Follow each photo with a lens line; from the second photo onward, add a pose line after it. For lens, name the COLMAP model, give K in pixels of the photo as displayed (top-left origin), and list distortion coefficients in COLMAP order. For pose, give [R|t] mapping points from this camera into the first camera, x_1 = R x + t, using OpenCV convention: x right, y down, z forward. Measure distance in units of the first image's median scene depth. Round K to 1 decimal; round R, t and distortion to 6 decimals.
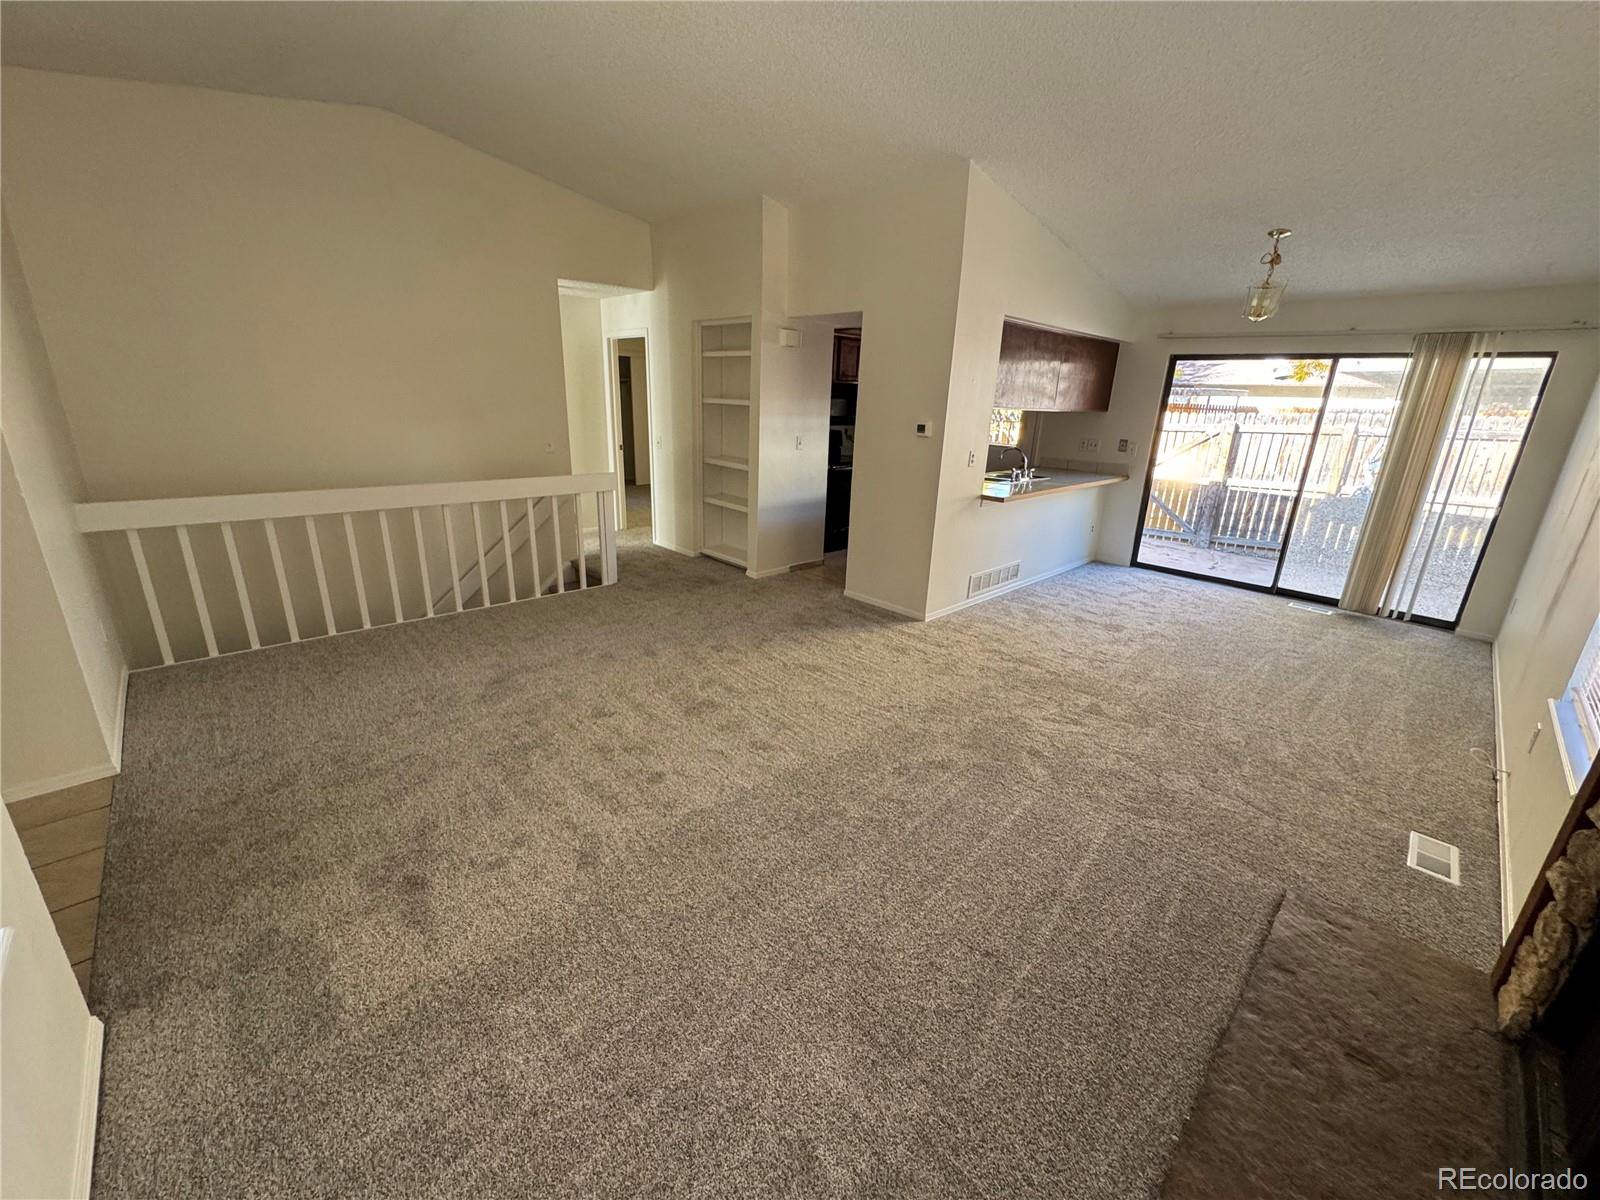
lens RADIAL K [[638.0, 0, 801.4], [0, 638.0, 597.8], [0, 0, 1]] dist [-0.003934, 0.000490]
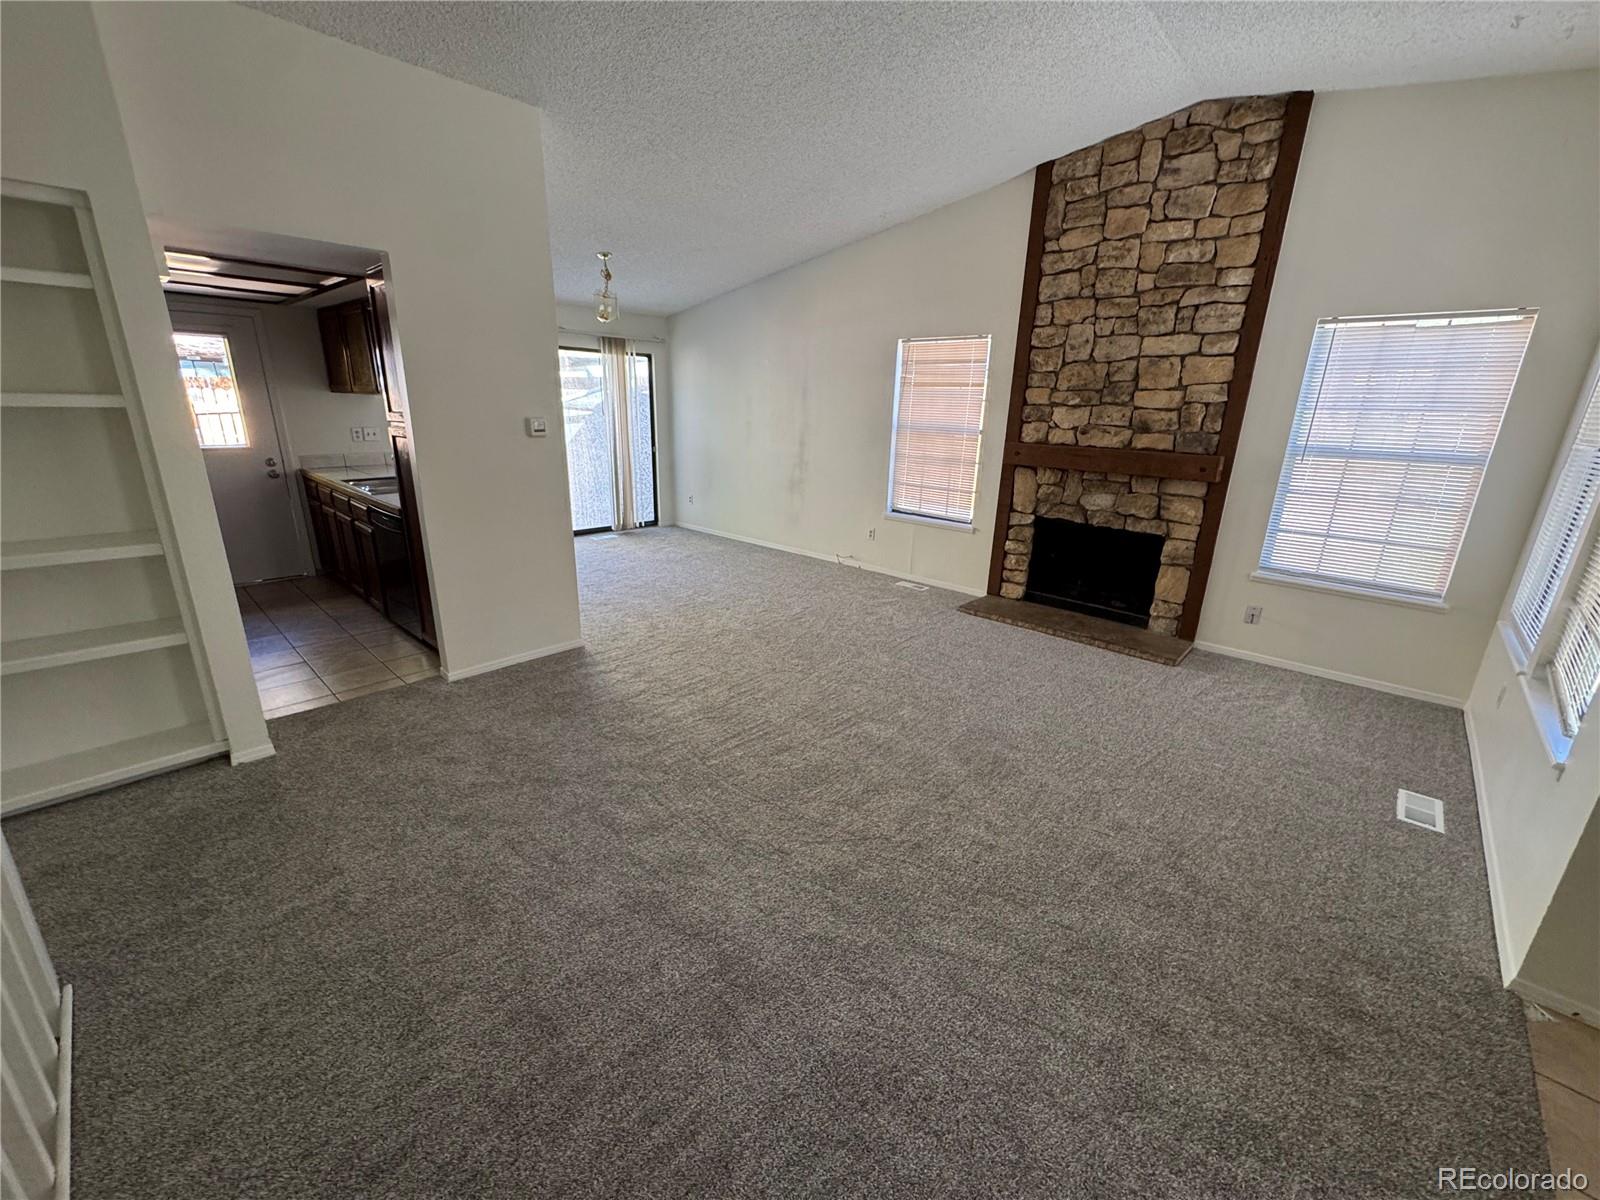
lens RADIAL K [[638.0, 0, 801.2], [0, 638.0, 598.9], [0, 0, 1]] dist [-0.003934, 0.000490]
pose [[-0.052091, -0.331131, 0.942146, -0.622397], [0.277738, 0.901402, 0.332168, -0.227226], [-0.959244, 0.278972, 0.045013, 0.652149]]
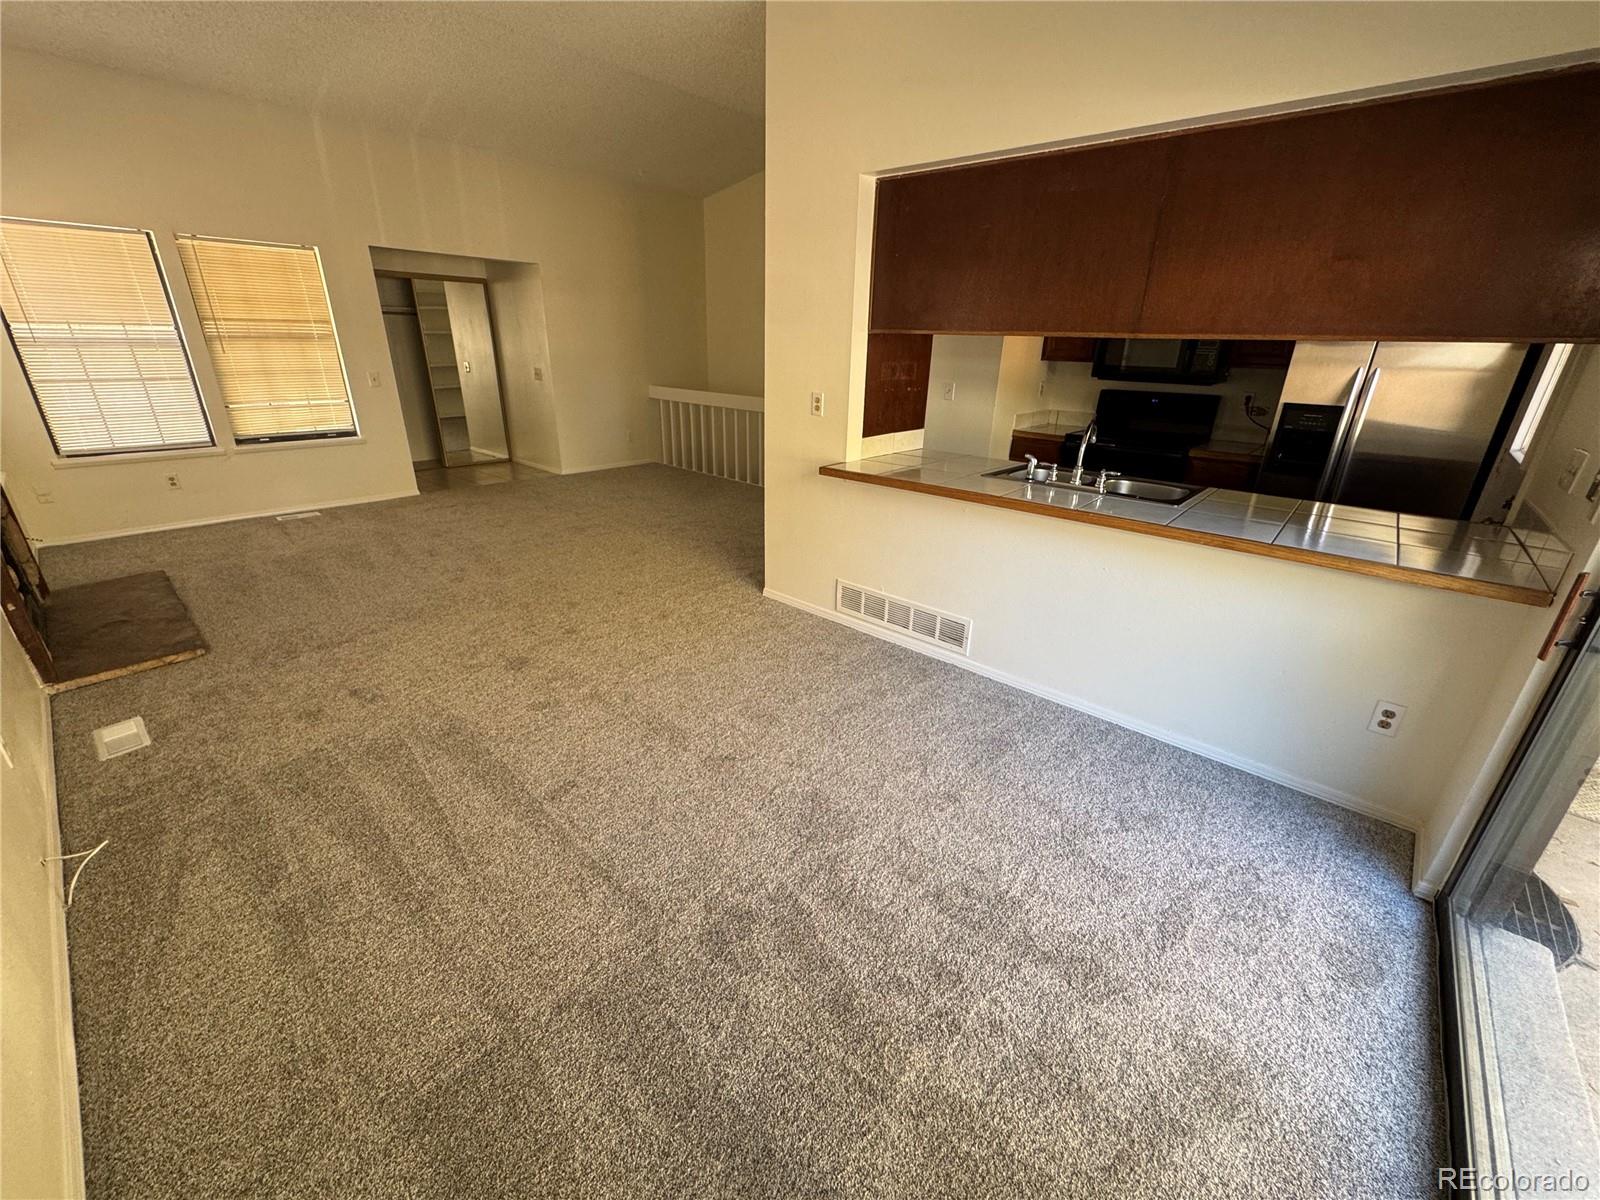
lens RADIAL K [[638.0, 0, 800.2], [0, 638.0, 597.5], [0, 0, 1]] dist [-0.003934, 0.000490]
pose [[0.072994, 0.339913, -0.937620, 0.976609], [-0.322673, 0.897613, 0.300289, -0.224721], [0.943692, 0.280625, 0.175201, 0.896340]]
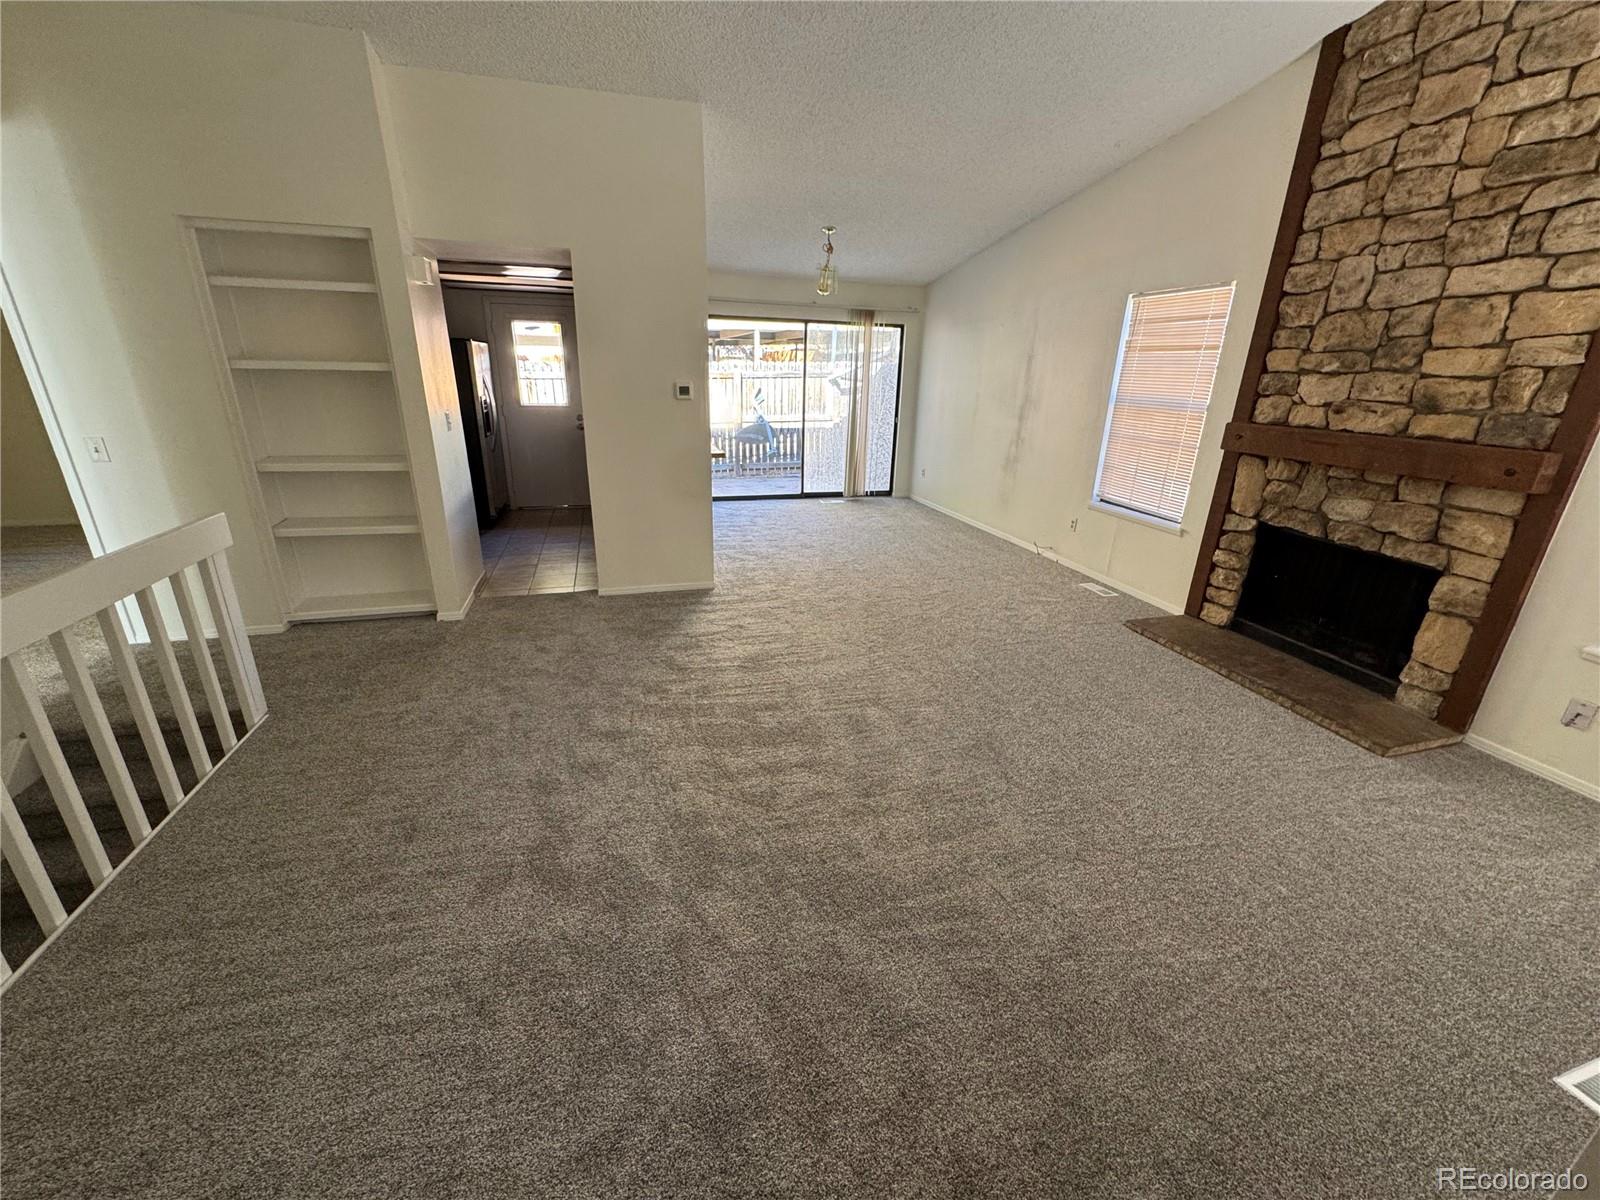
lens RADIAL K [[638.0, 0, 802.7], [0, 638.0, 598.6], [0, 0, 1]] dist [-0.003934, 0.000490]
pose [[0.469764, -0.325294, 0.820674, -0.557010], [0.263508, 0.938923, 0.221330, -0.129799], [-0.842547, 0.112281, 0.526790, 0.363833]]
